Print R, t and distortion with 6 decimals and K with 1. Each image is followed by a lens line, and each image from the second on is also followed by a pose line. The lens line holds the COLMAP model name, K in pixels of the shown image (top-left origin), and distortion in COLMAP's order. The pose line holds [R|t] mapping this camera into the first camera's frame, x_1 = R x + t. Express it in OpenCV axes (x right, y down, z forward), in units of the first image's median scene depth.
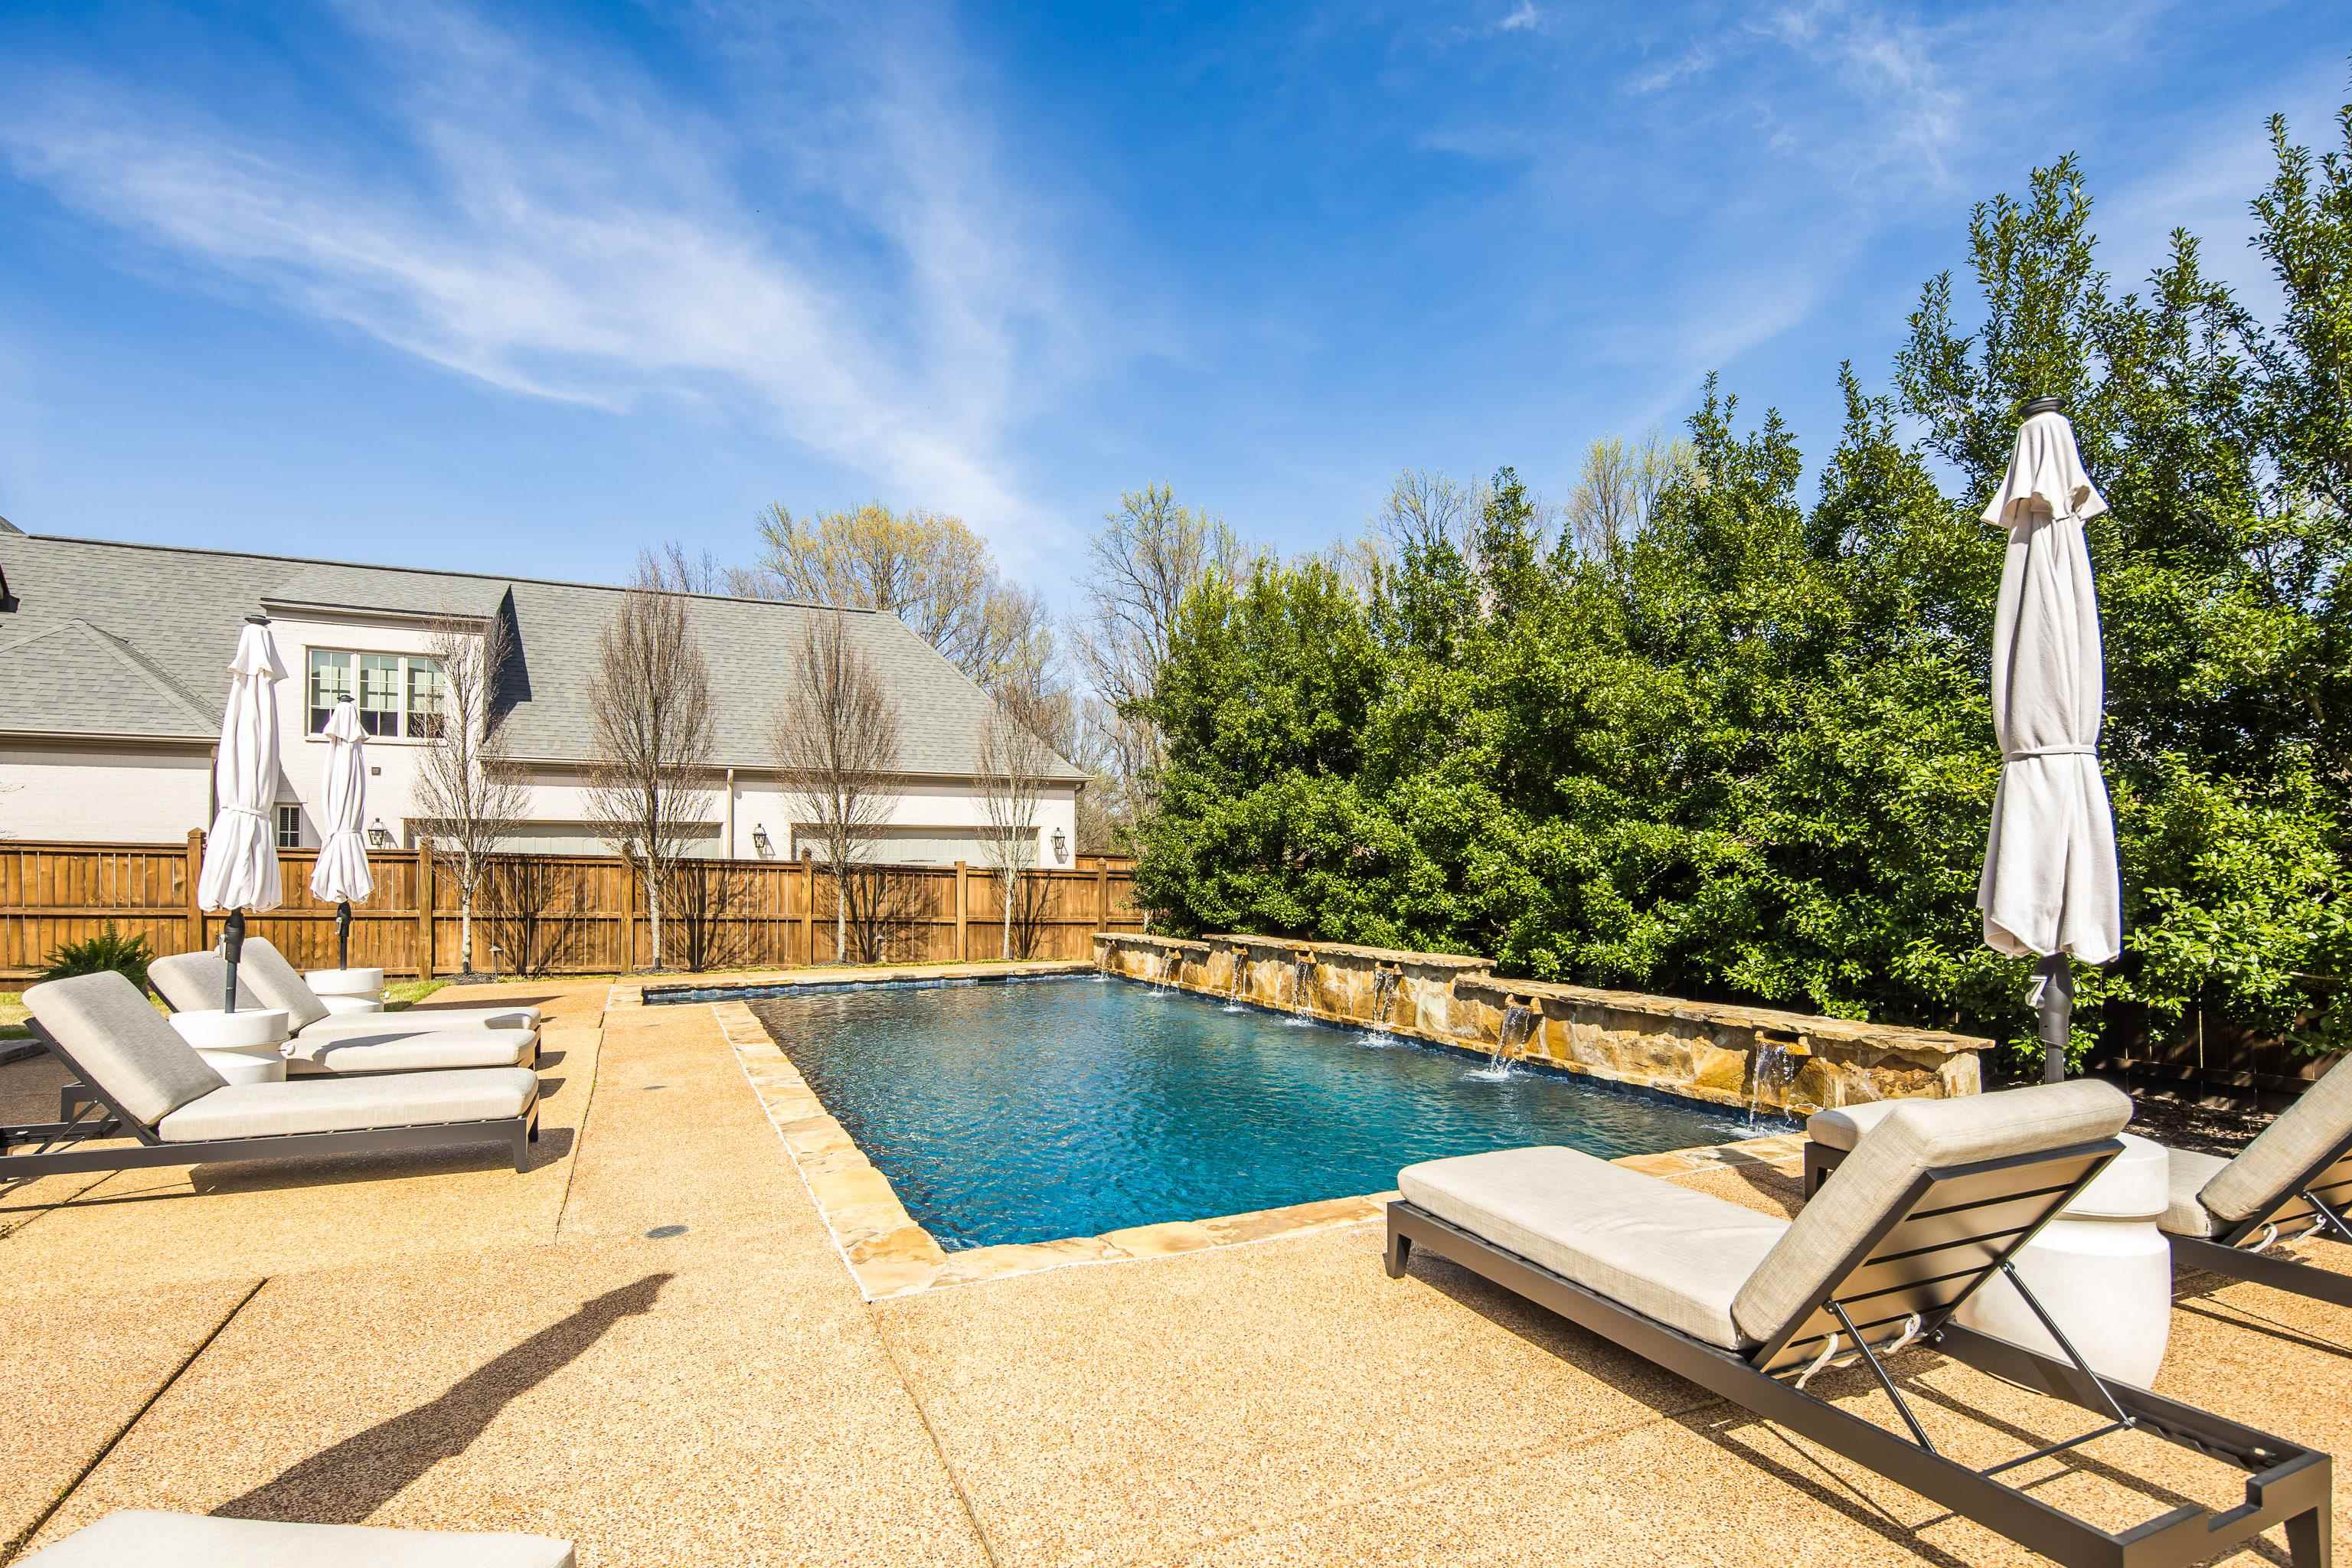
lens RADIAL K [[1177.2, 0, 1187.9], [0, 1177.2, 827.8], [0, 0, 1]] dist [0.006161, -0.002348]
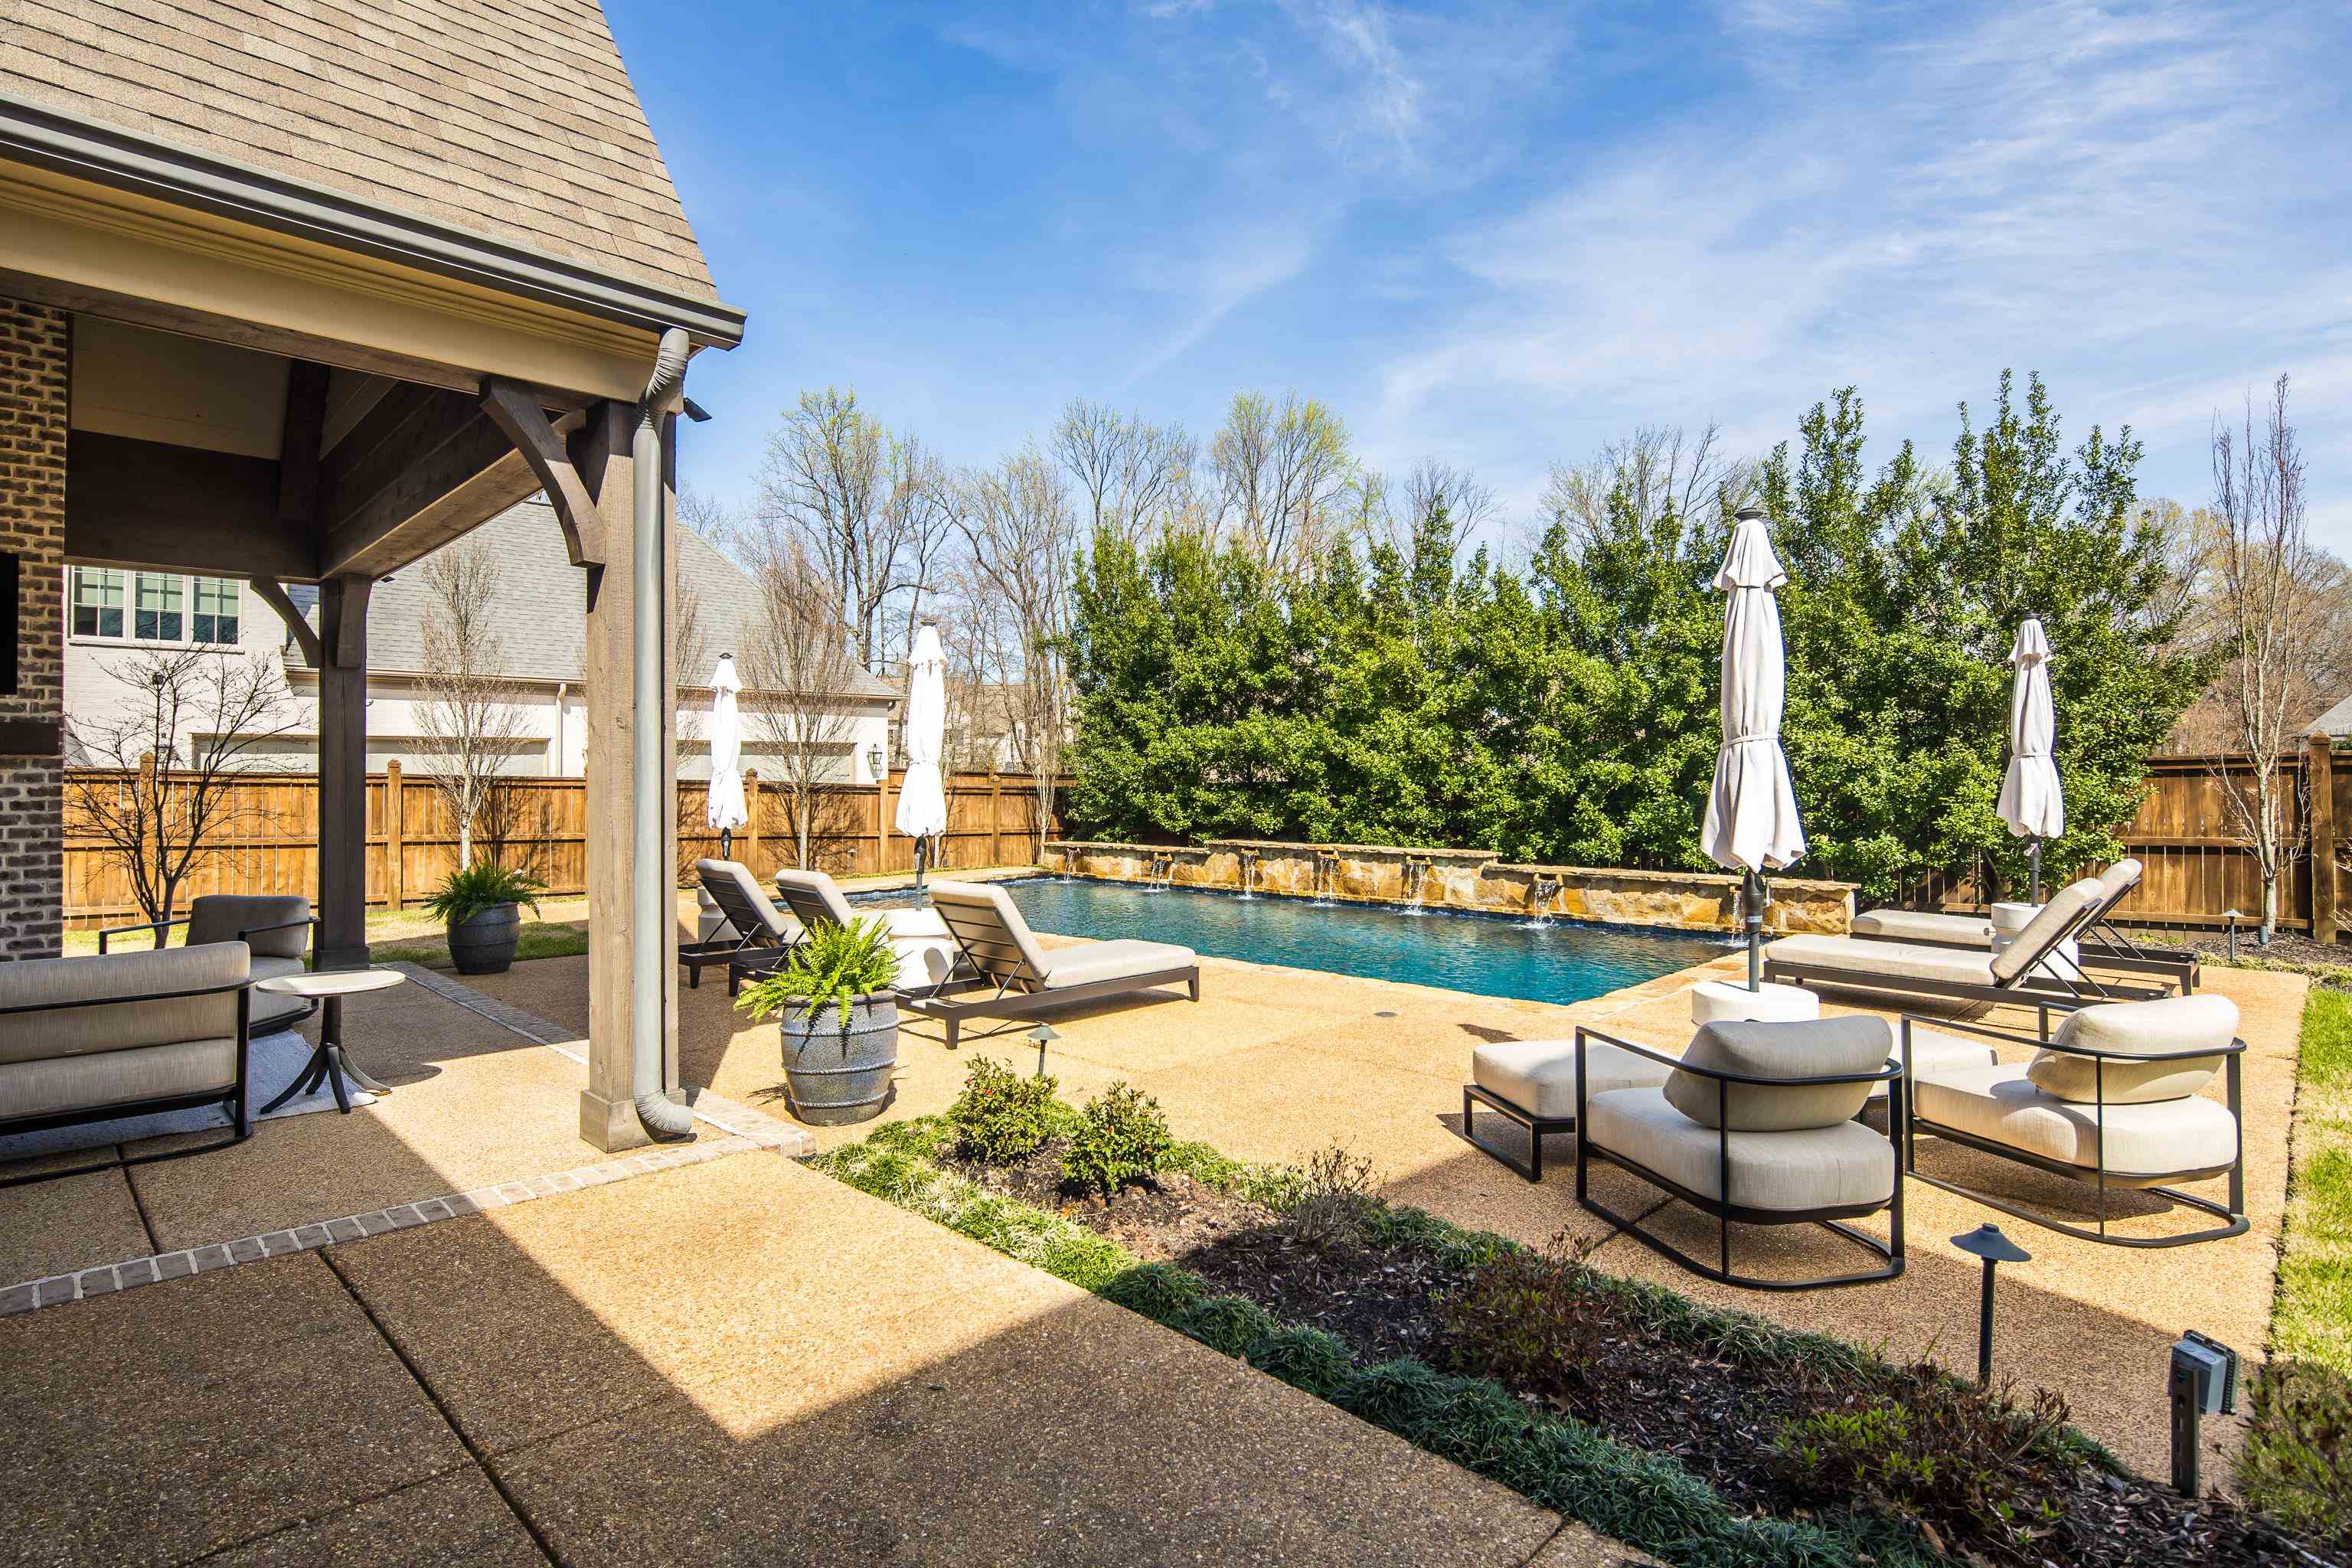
lens RADIAL K [[1177.2, 0, 1185.0], [0, 1177.2, 751.0], [0, 0, 1]] dist [0.006161, -0.002348]
pose [[0.935436, 0.002882, 0.353483, -0.498422], [-0.008498, 0.999861, 0.014336, -0.025597], [-0.353393, -0.016415, 0.935331, -0.189103]]
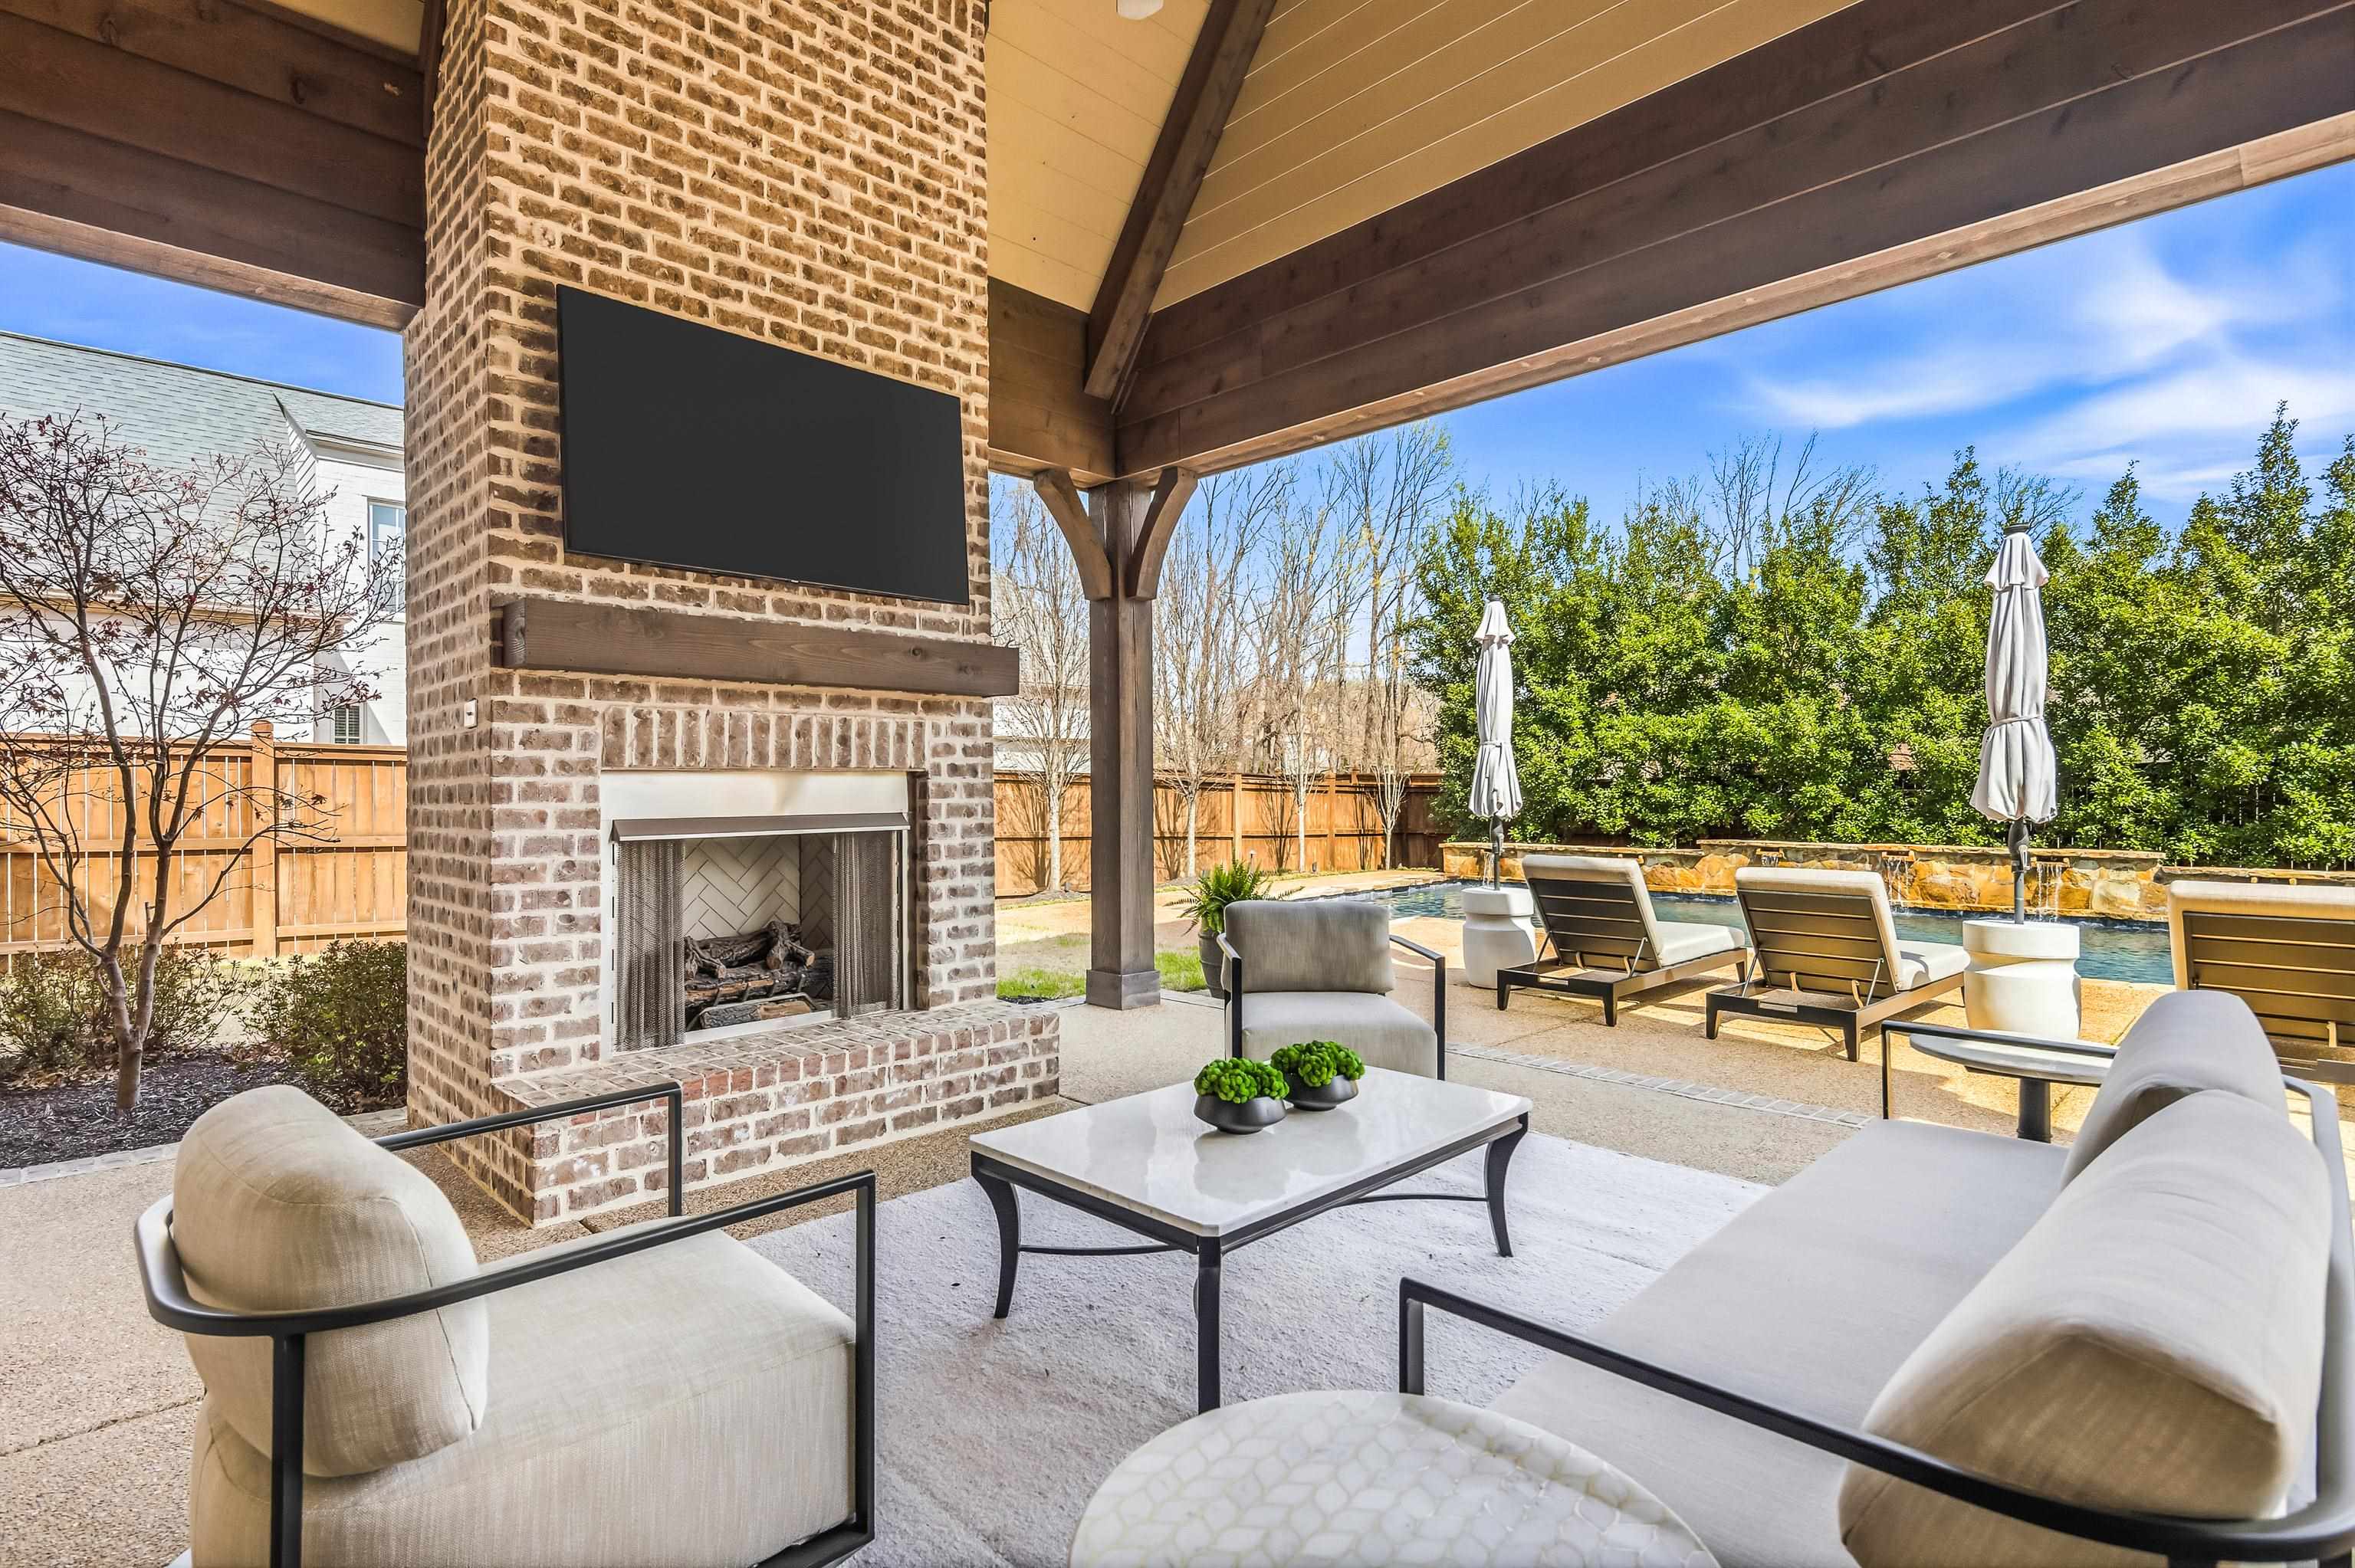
lens RADIAL K [[1136.2, 0, 1179.3], [0, 1136.2, 786.8], [0, 0, 1]] dist [-0.002832, -0.001817]
pose [[0.941222, -0.004252, 0.337762, -0.891219], [-0.008787, 0.999274, 0.037064, 0.005563], [-0.337674, -0.037853, 0.940502, 0.175995]]
